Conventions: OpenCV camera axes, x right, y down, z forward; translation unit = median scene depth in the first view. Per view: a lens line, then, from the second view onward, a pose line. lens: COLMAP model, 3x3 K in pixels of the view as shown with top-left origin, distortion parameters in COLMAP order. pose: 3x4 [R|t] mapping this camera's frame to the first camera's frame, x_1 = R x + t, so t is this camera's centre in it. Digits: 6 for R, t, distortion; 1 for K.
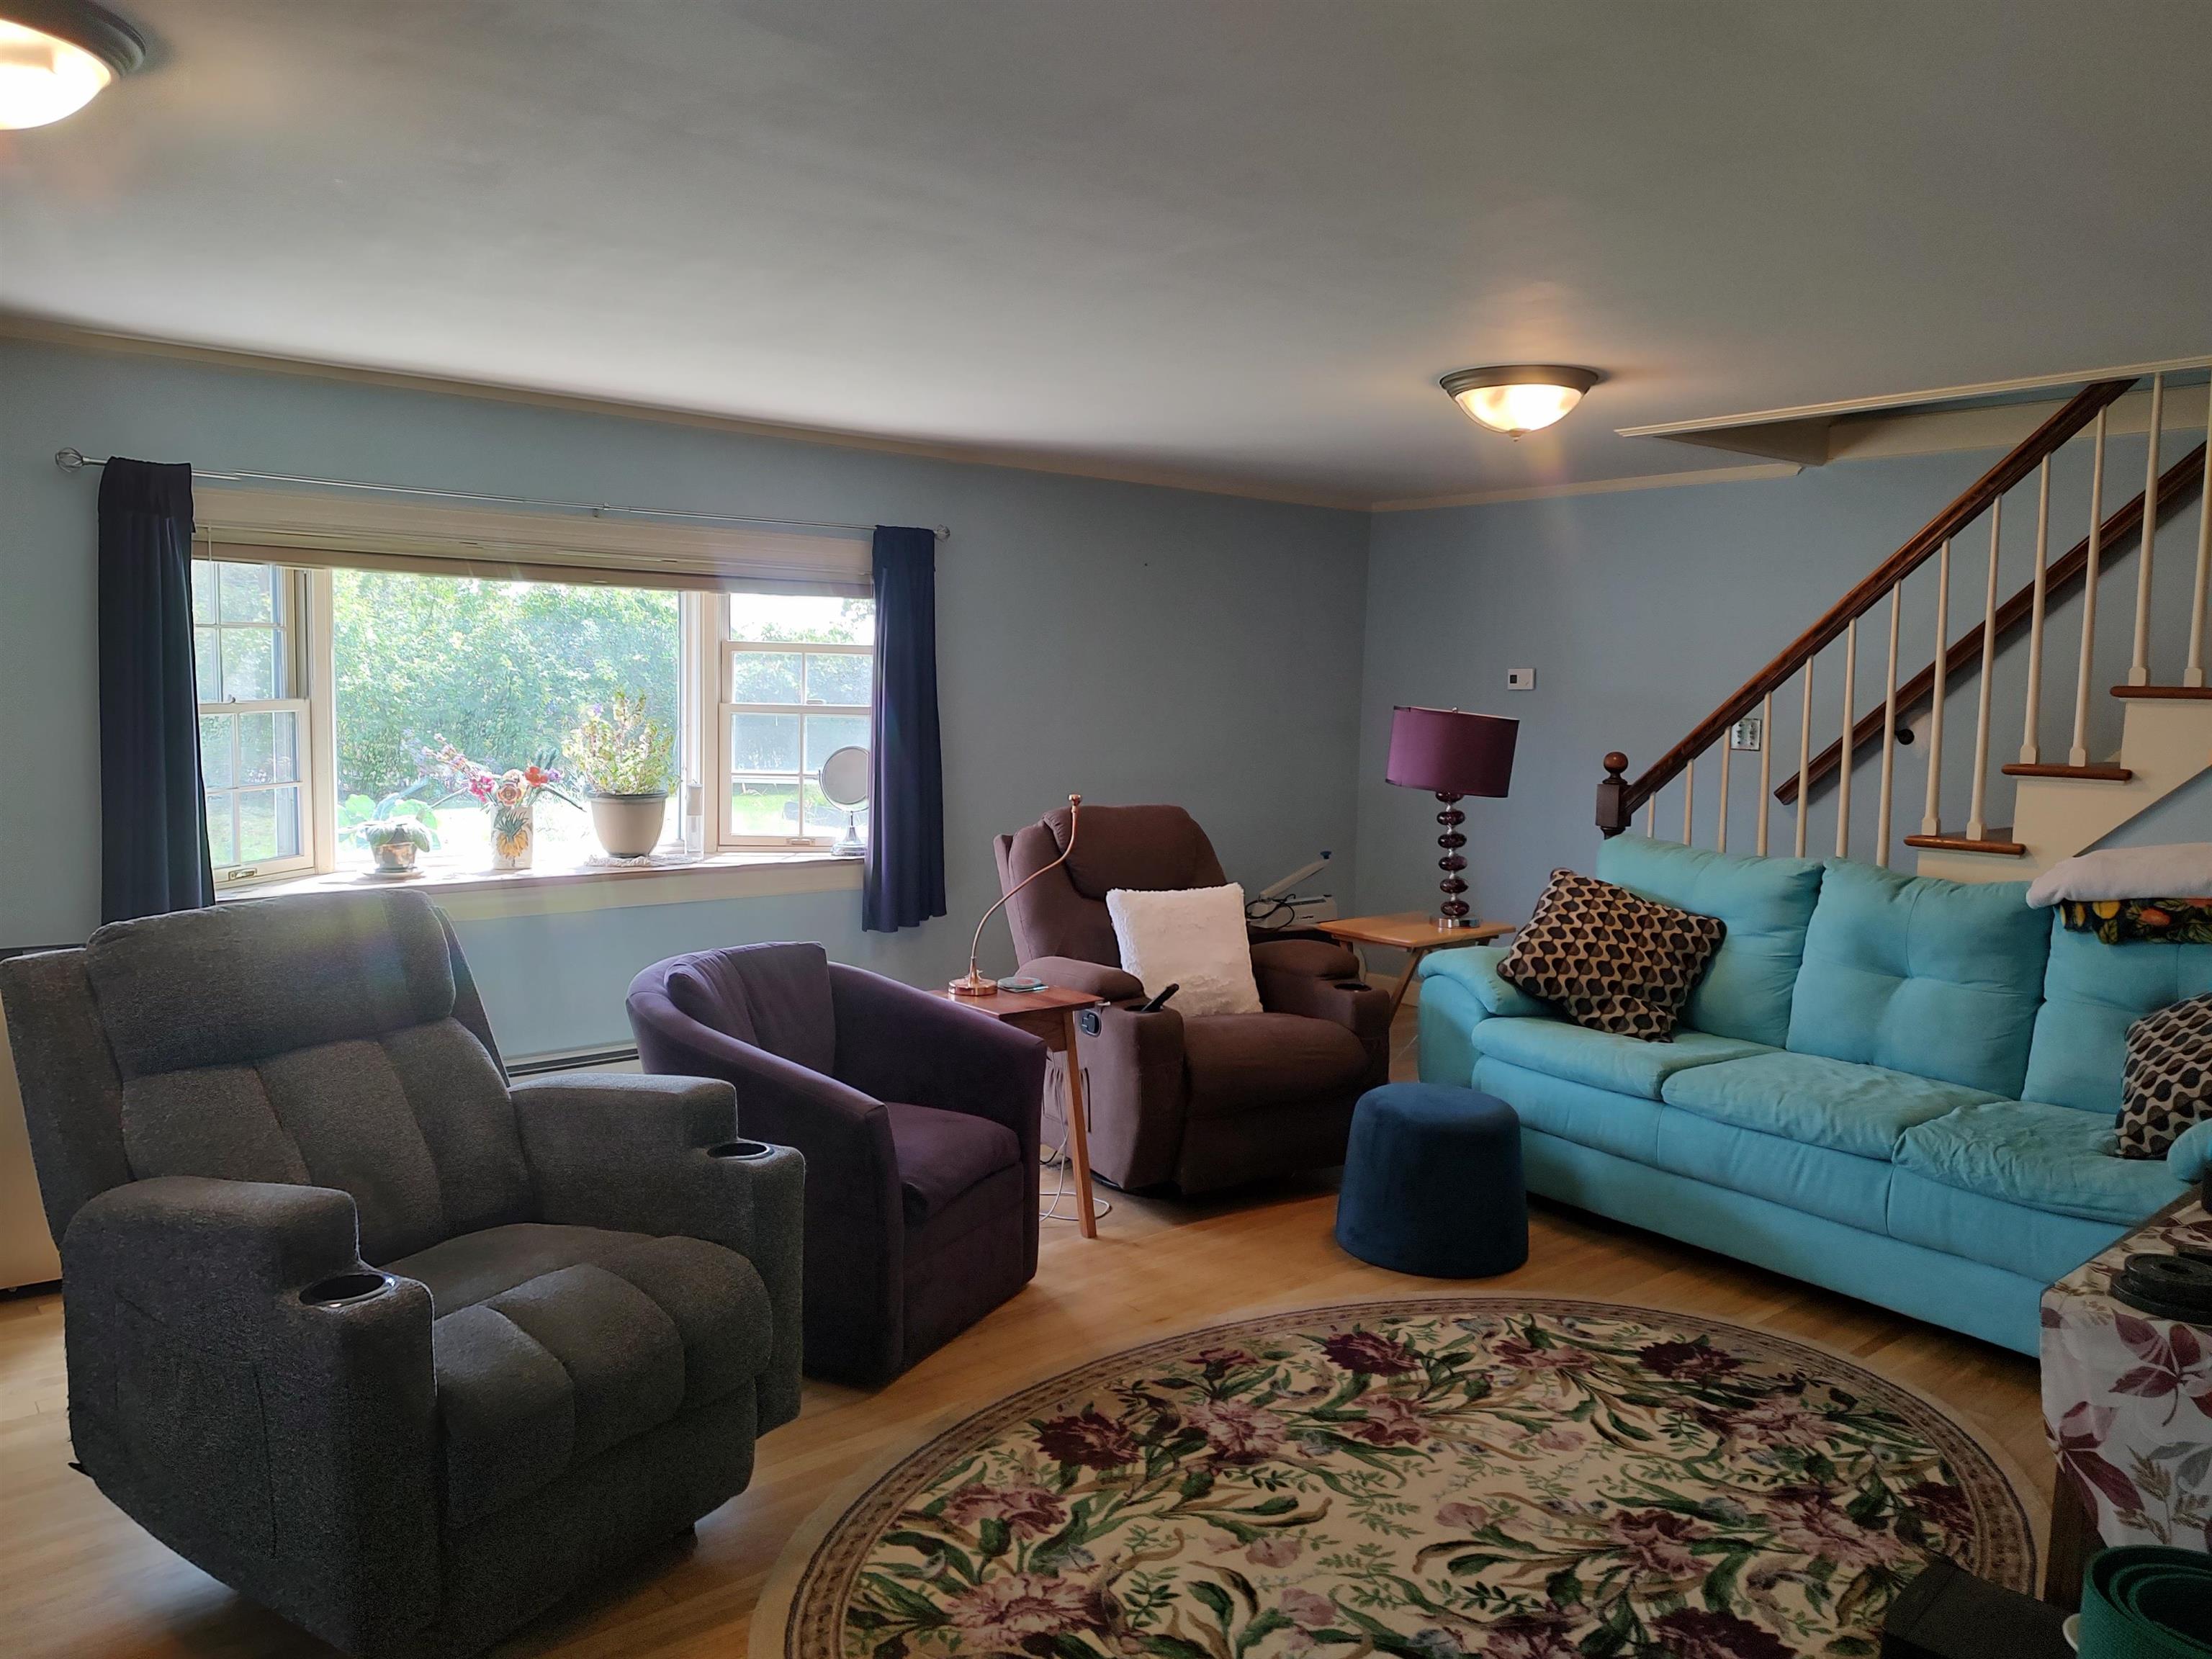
lens RADIAL K [[1590.1, 0, 1109.4], [0, 1590.1, 833.0], [0, 0, 1]] dist [0.023088, -0.035588]
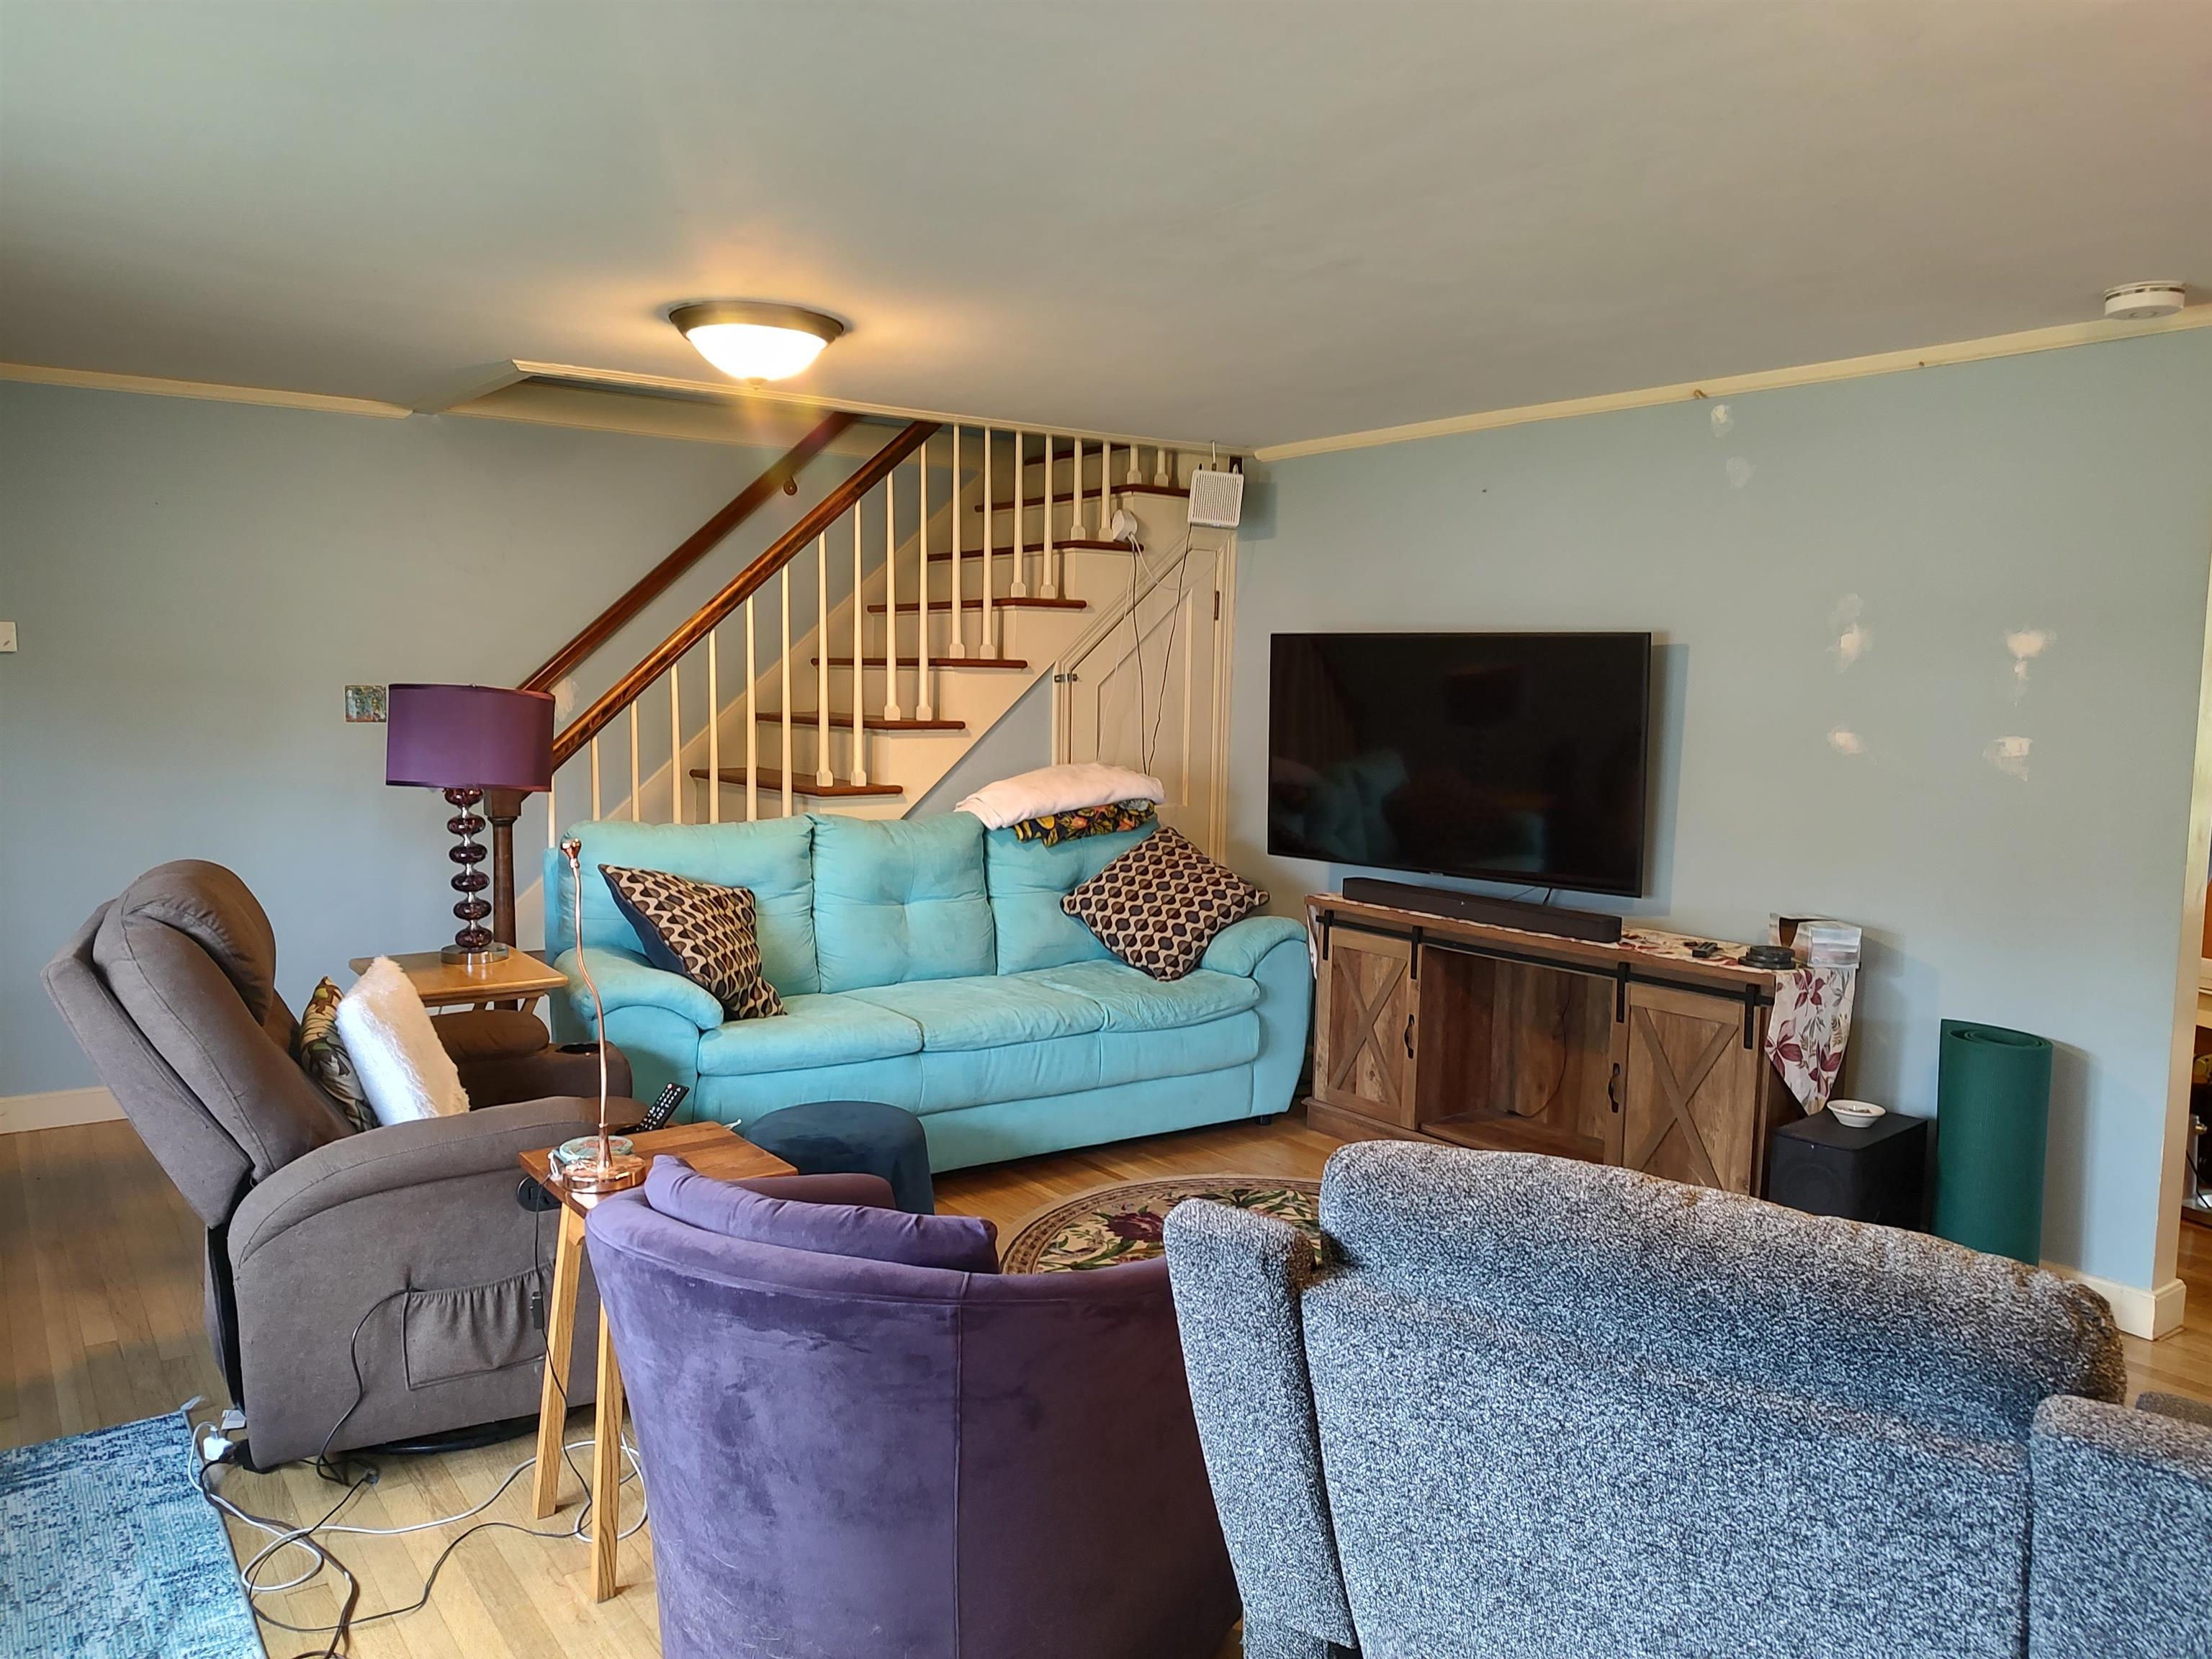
lens RADIAL K [[1590.1, 0, 1112.6], [0, 1590.1, 822.9], [0, 0, 1]] dist [0.023088, -0.035588]
pose [[0.074283, -0.114032, 0.990696, -0.747593], [0.079257, 0.990973, 0.108122, -0.097561], [-0.994083, 0.070488, 0.082650, 0.844969]]
